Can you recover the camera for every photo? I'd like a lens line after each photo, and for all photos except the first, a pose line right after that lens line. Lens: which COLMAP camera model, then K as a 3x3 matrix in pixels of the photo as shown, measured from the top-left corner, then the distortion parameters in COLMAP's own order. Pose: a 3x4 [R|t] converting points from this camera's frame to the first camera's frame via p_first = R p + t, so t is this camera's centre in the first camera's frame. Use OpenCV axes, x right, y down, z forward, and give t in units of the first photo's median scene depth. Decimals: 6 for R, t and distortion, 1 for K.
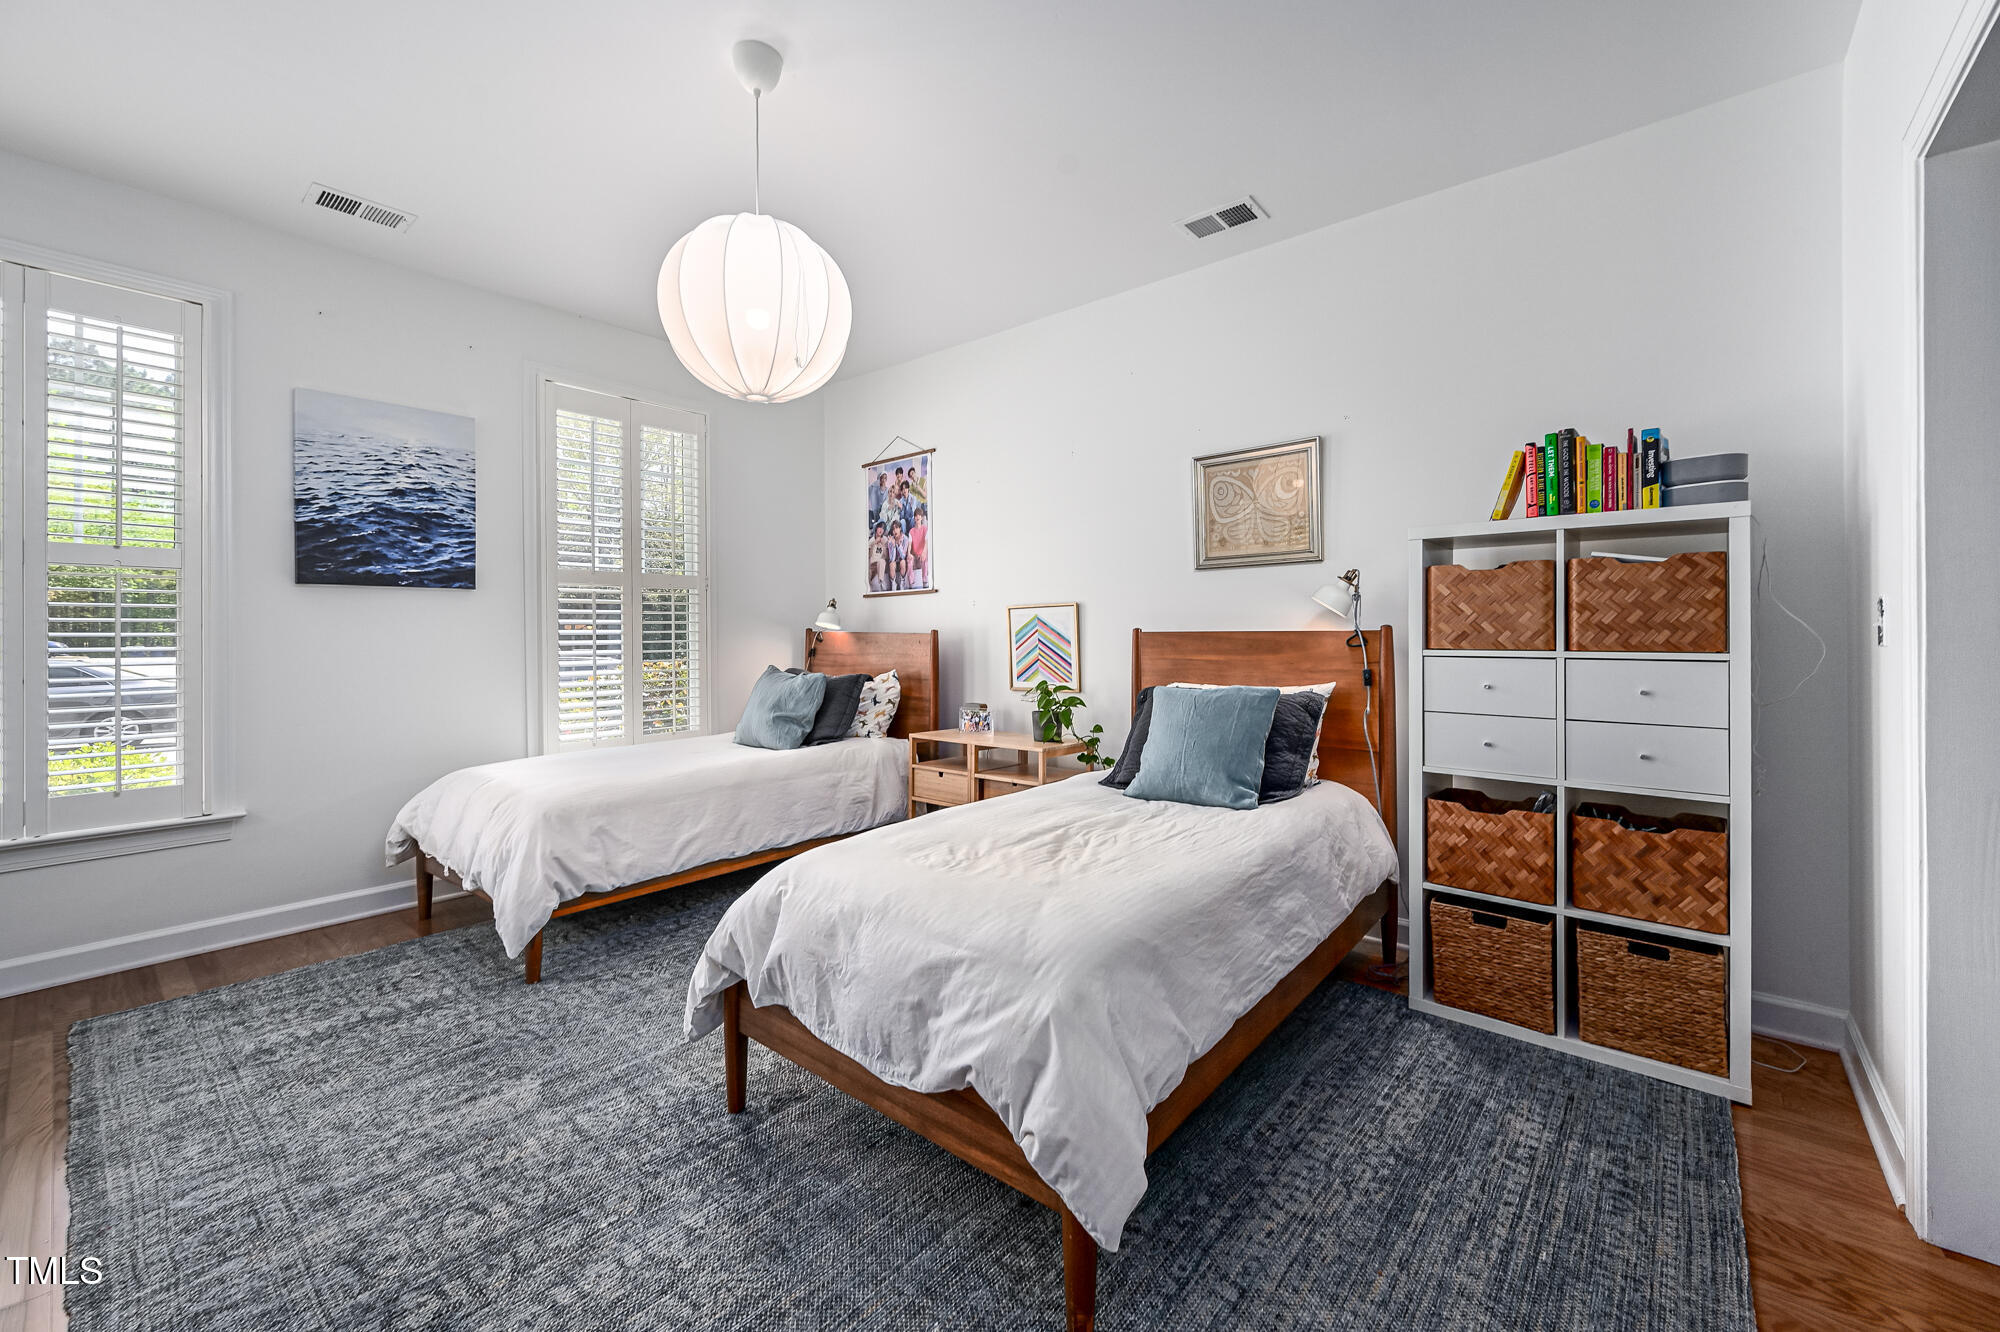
lens RADIAL K [[791.5, 0, 997.1], [0, 791.5, 658.1], [0, 0, 1]] dist [-0.000874, -0.000001]
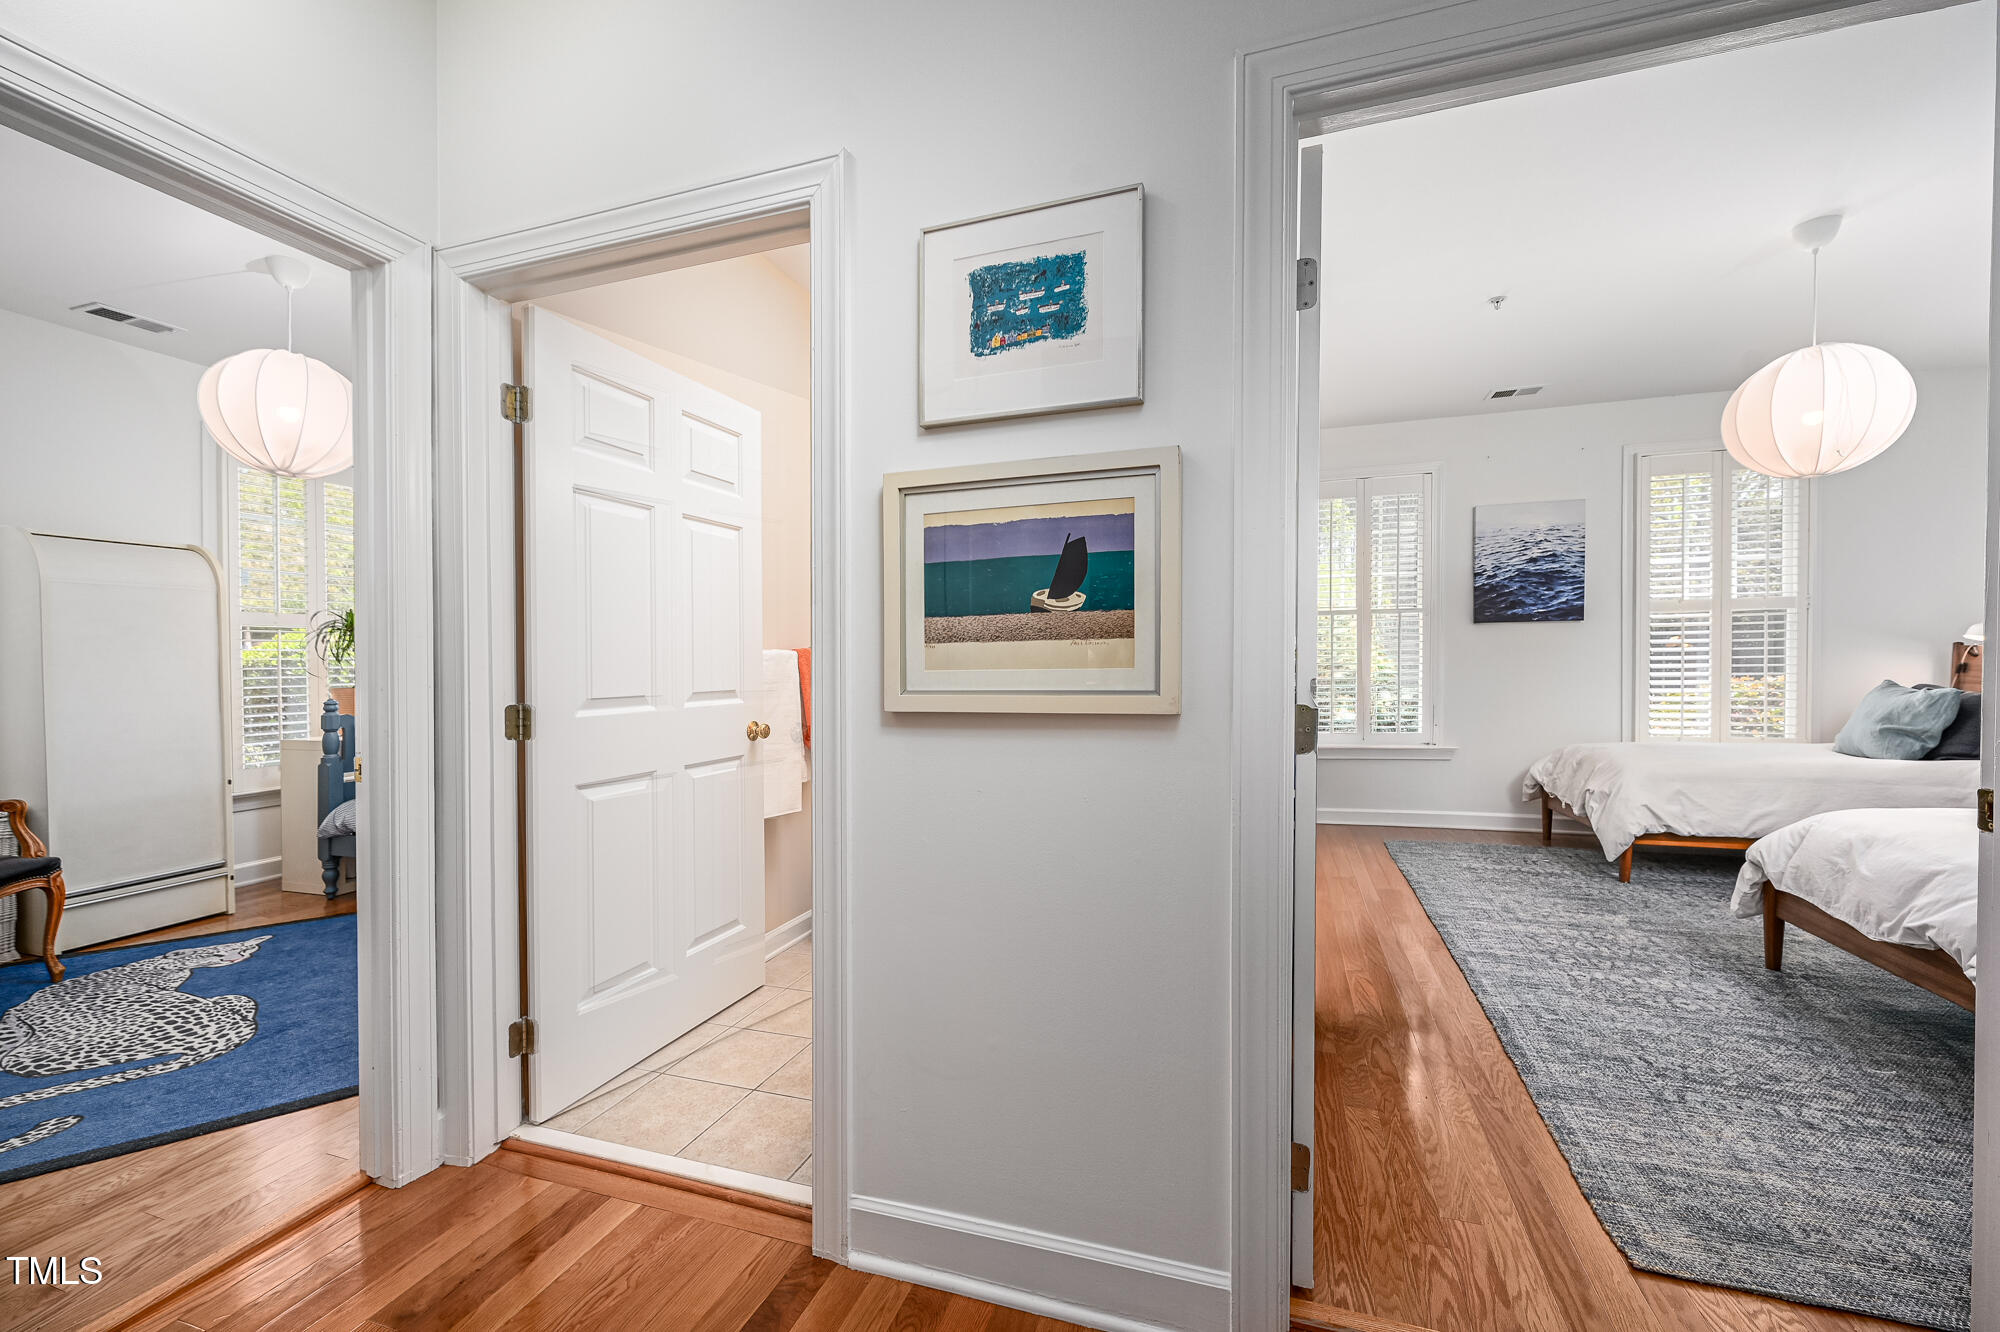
lens RADIAL K [[800.2, 0, 1000.0], [0, 800.2, 666.0], [0, 0, 1]] dist [-0.000522, 0.000049]
pose [[0.367057, 0.004756, -0.930186, 0.326950], [-0.018335, 0.999830, -0.002123, 0.019086], [0.930018, 0.017834, 0.367081, -0.559924]]
